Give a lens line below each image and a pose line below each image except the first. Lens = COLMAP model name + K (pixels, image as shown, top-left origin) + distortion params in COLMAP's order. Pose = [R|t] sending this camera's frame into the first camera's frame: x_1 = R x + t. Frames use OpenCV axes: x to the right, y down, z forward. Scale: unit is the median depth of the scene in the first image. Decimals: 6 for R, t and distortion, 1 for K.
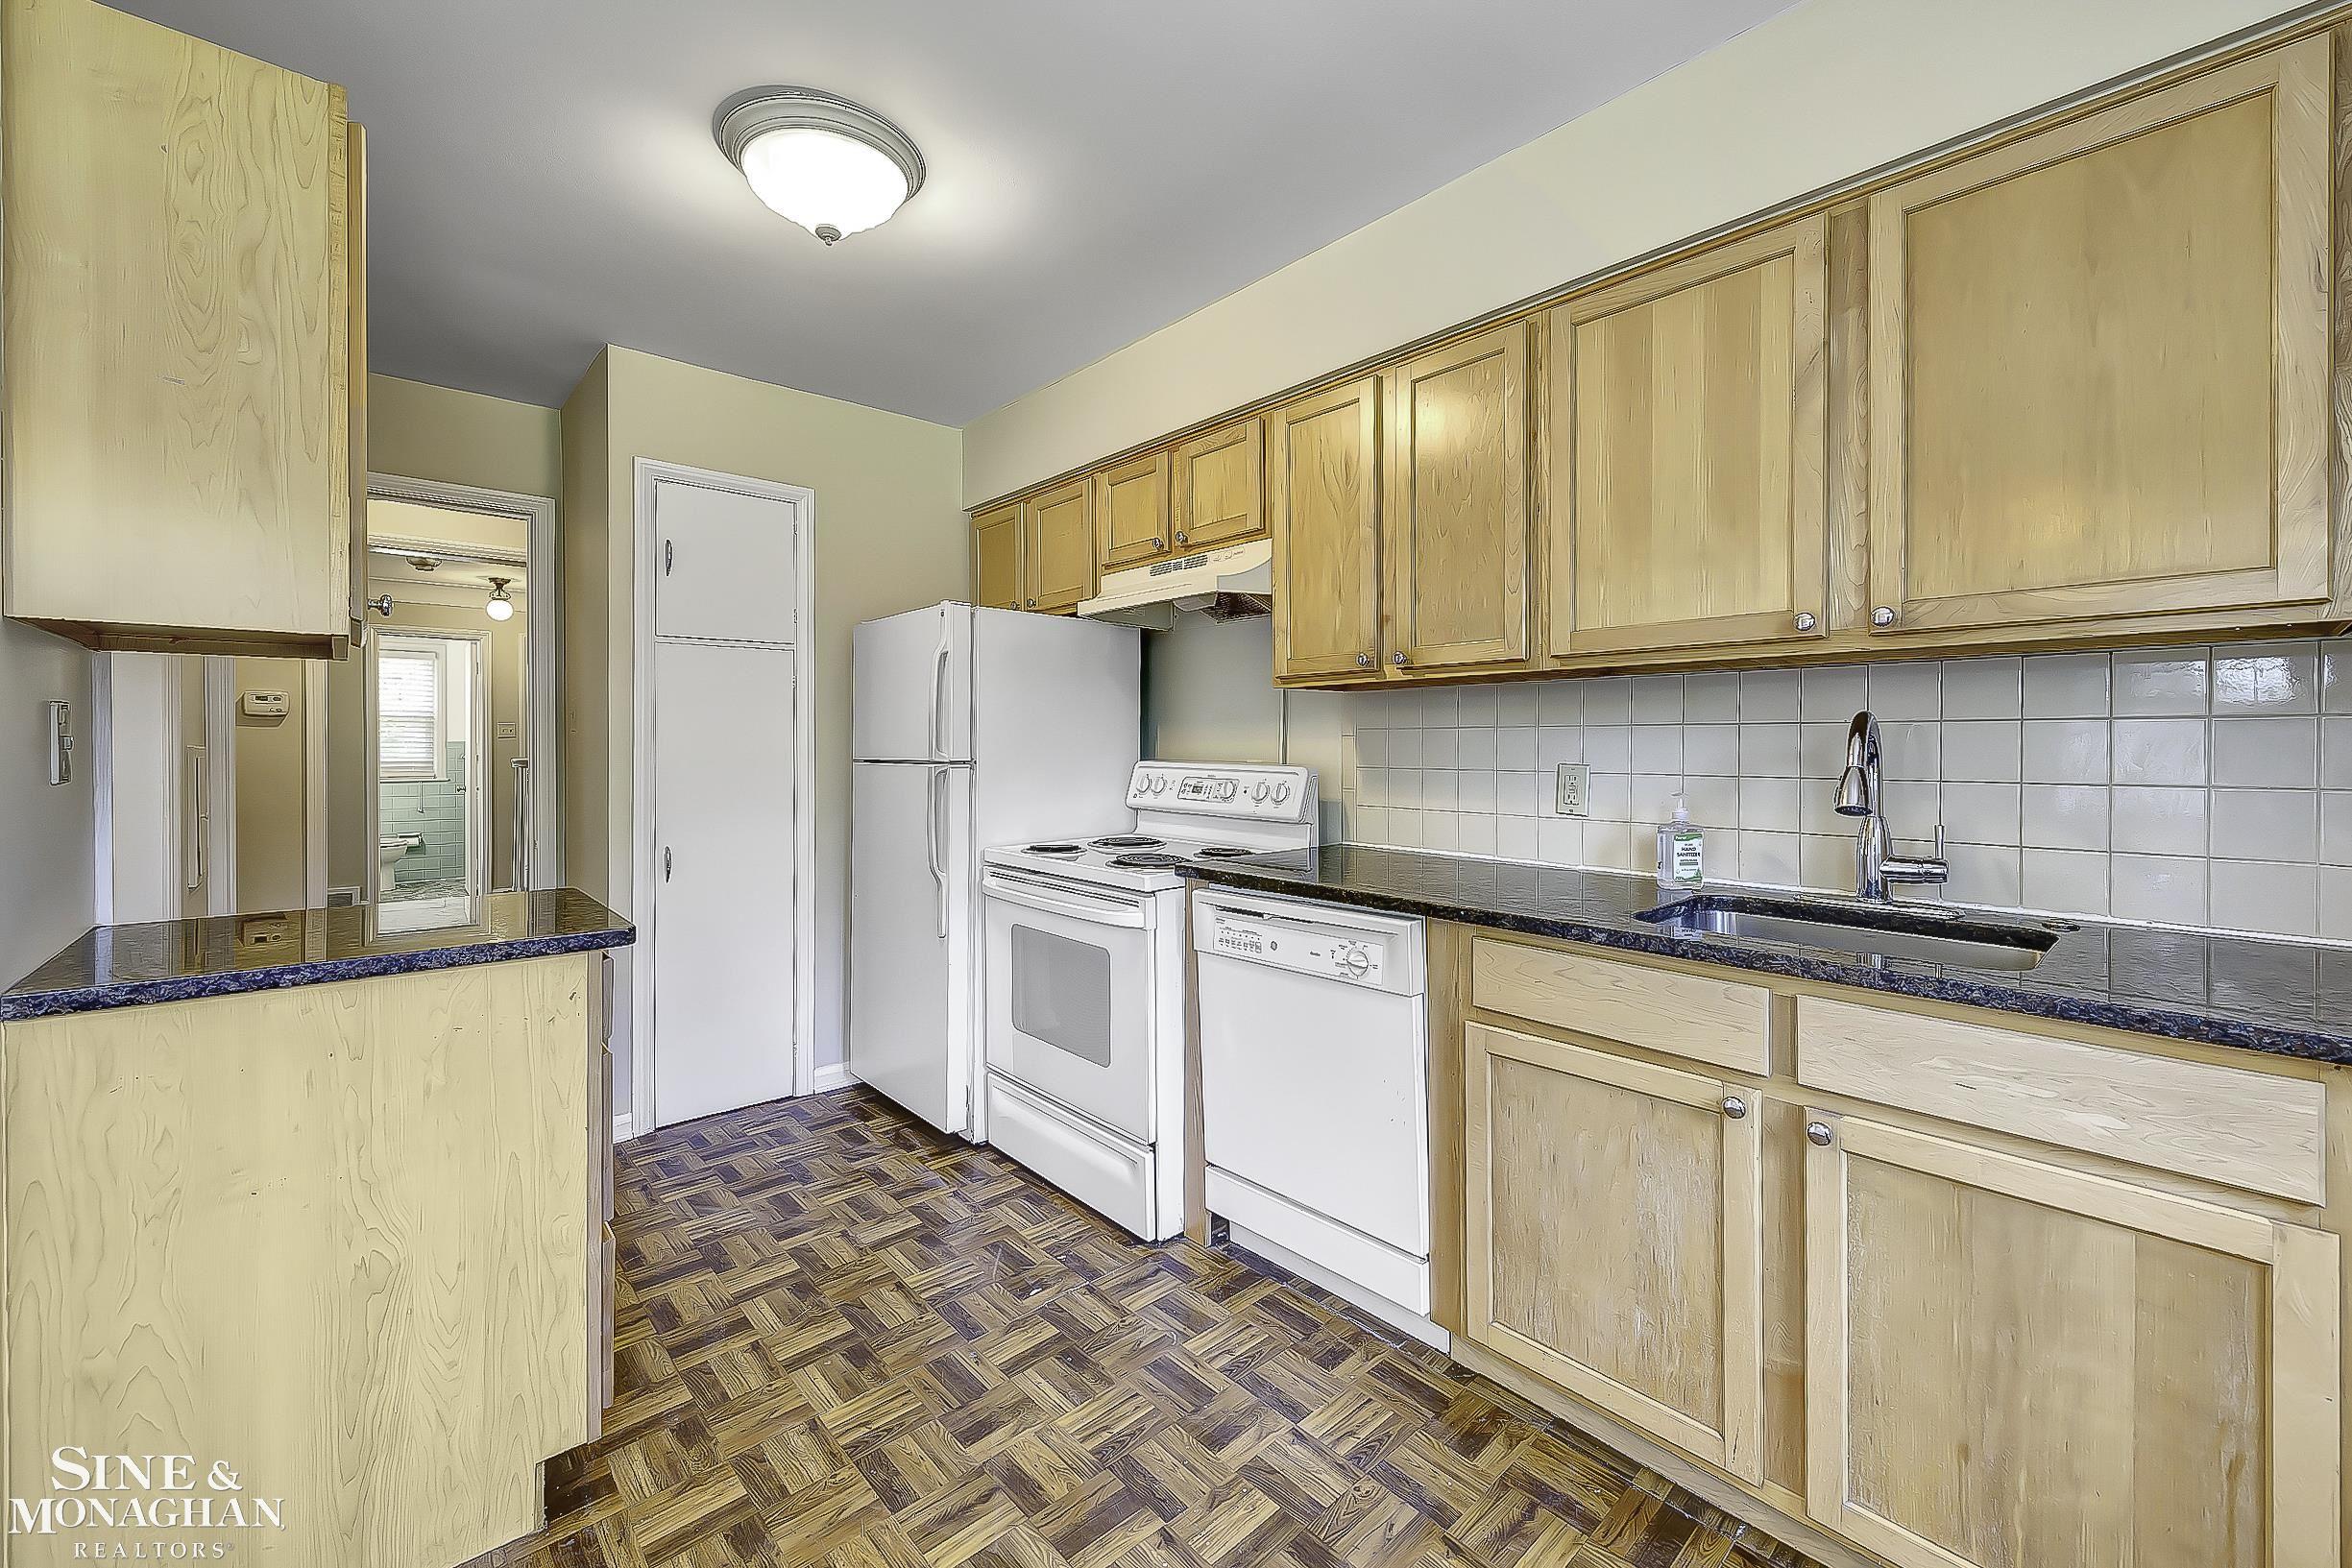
lens RADIAL K [[930.3, 0, 1174.9], [0, 930.3, 740.4], [0, 0, 1]] dist [0.001409, 0.000027]
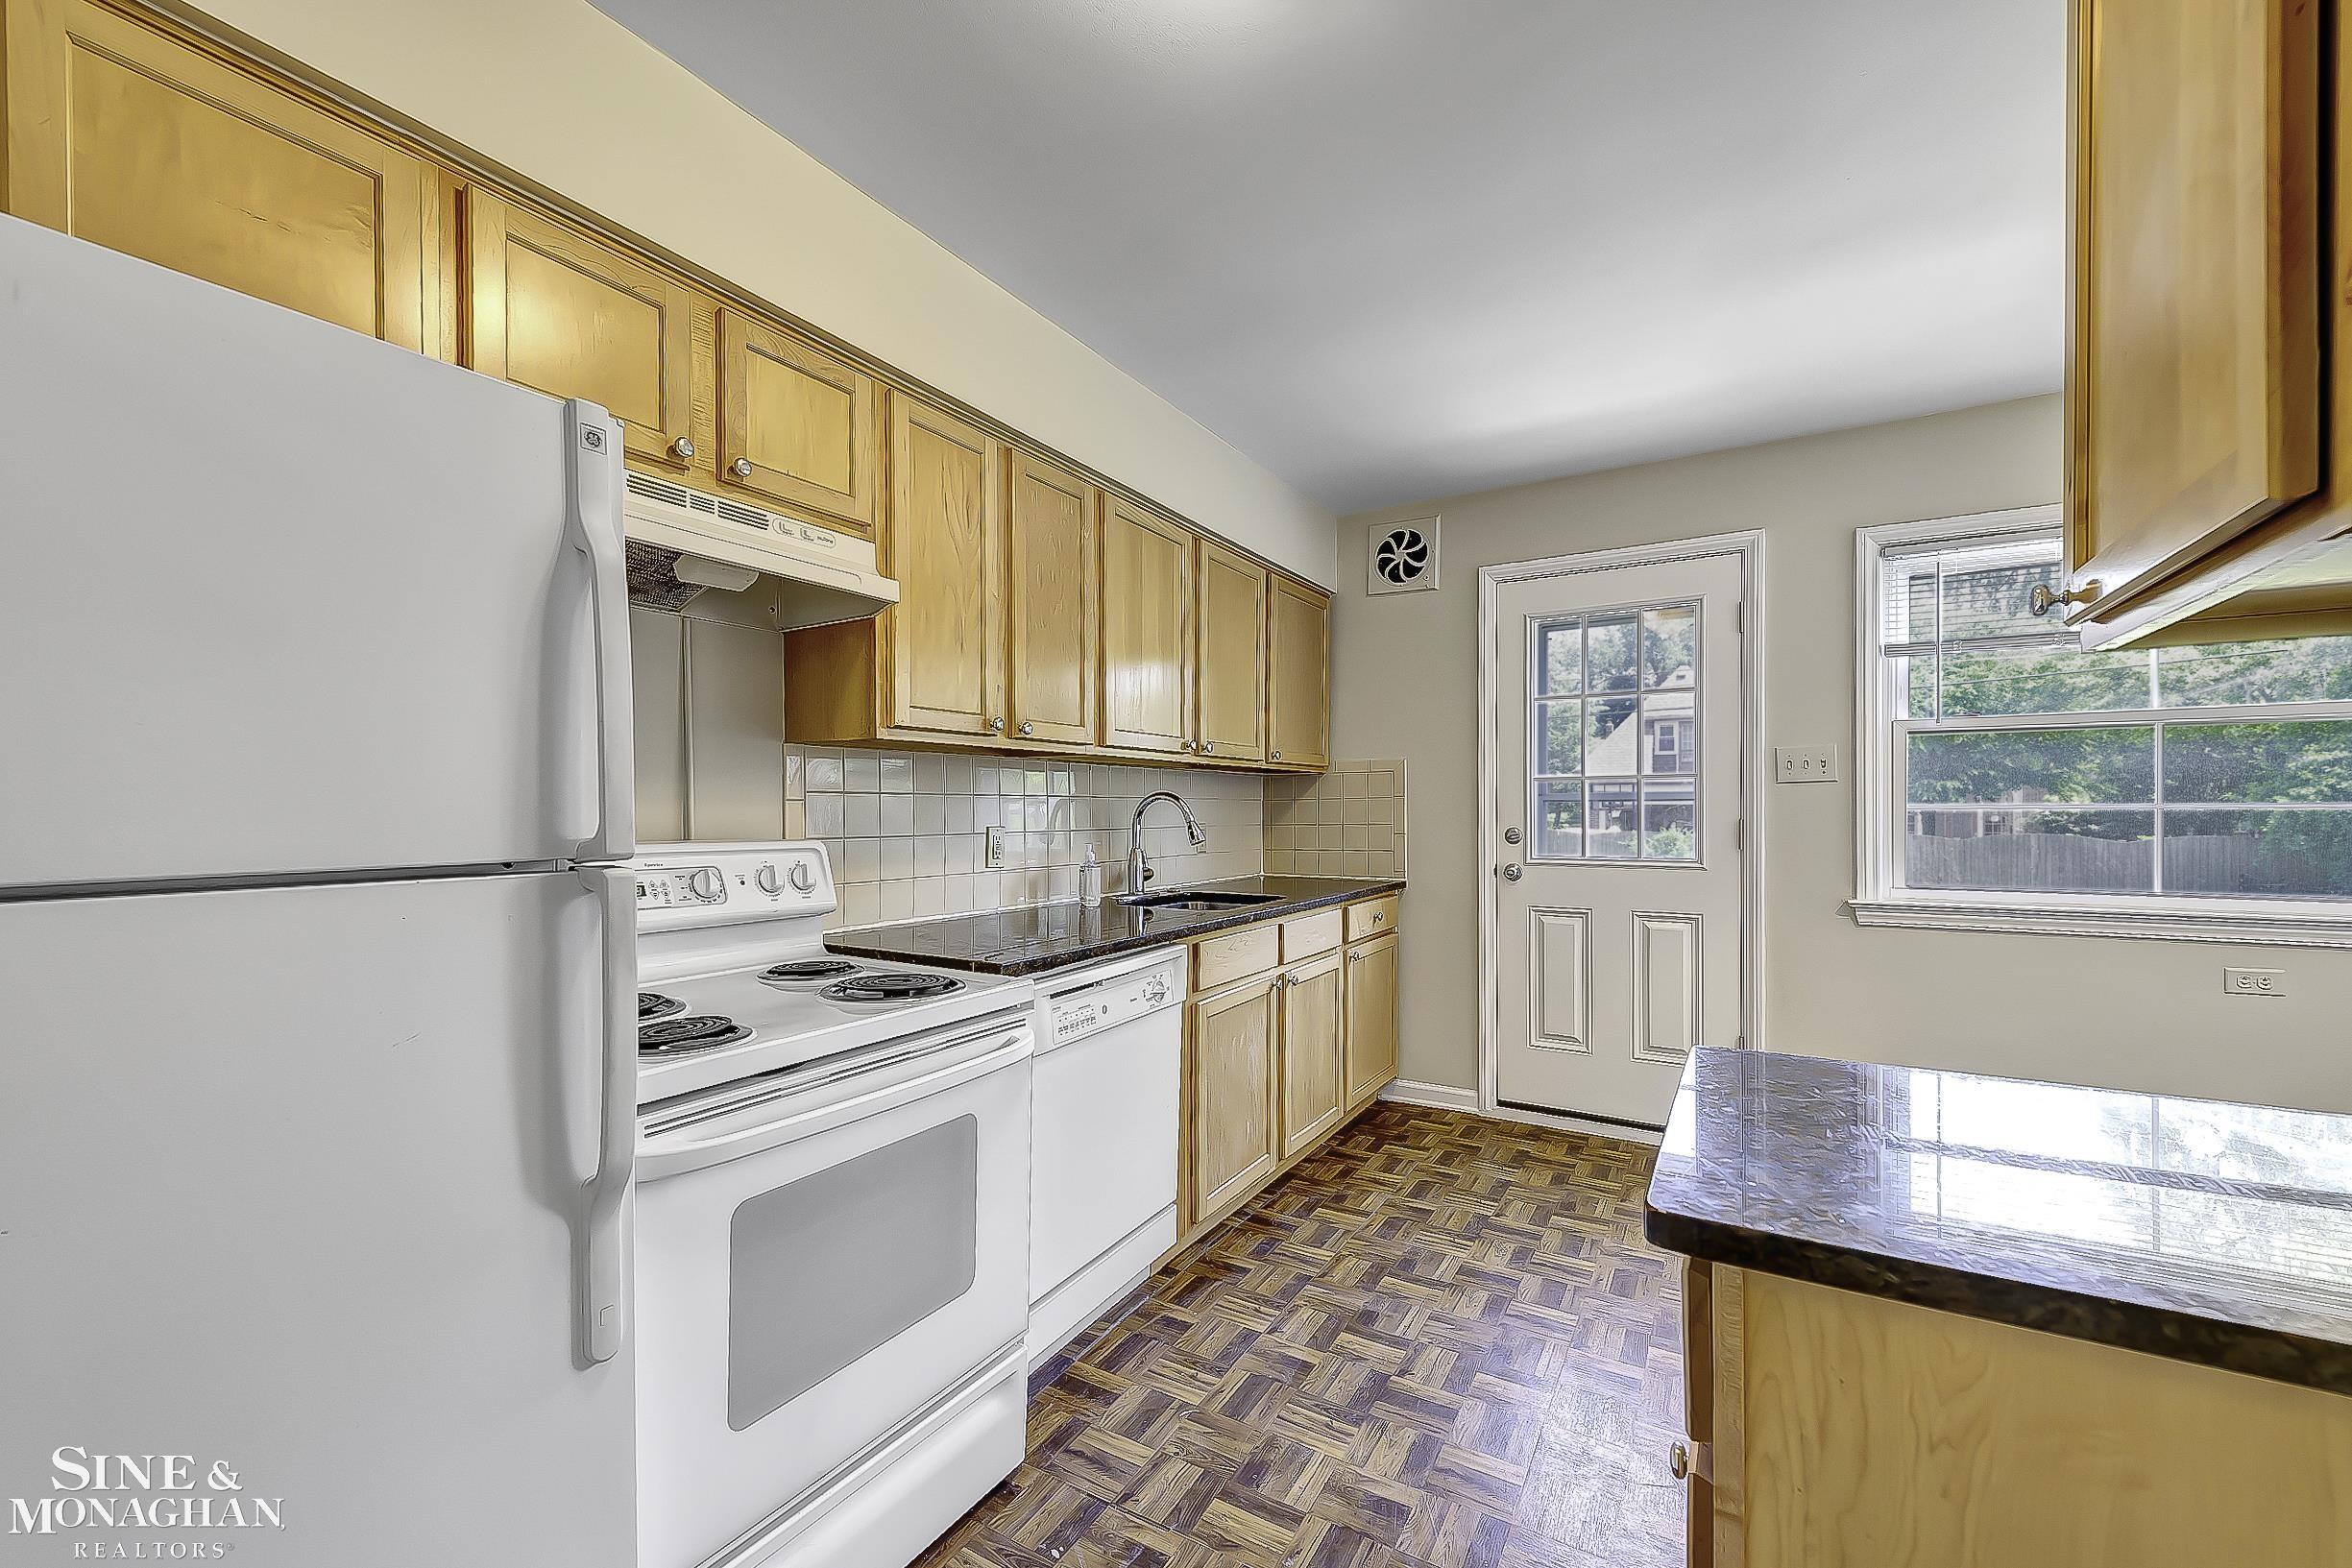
lens RADIAL K [[946.8, 0, 1176.2], [0, 946.8, 817.1], [0, 0, 1]] dist [0.000242, -0.000079]
pose [[-0.293547, -0.003675, 0.955938, -0.969327], [0.002478, 0.999986, 0.004606, 0.009035], [-0.955942, 0.003721, -0.293533, 1.329242]]
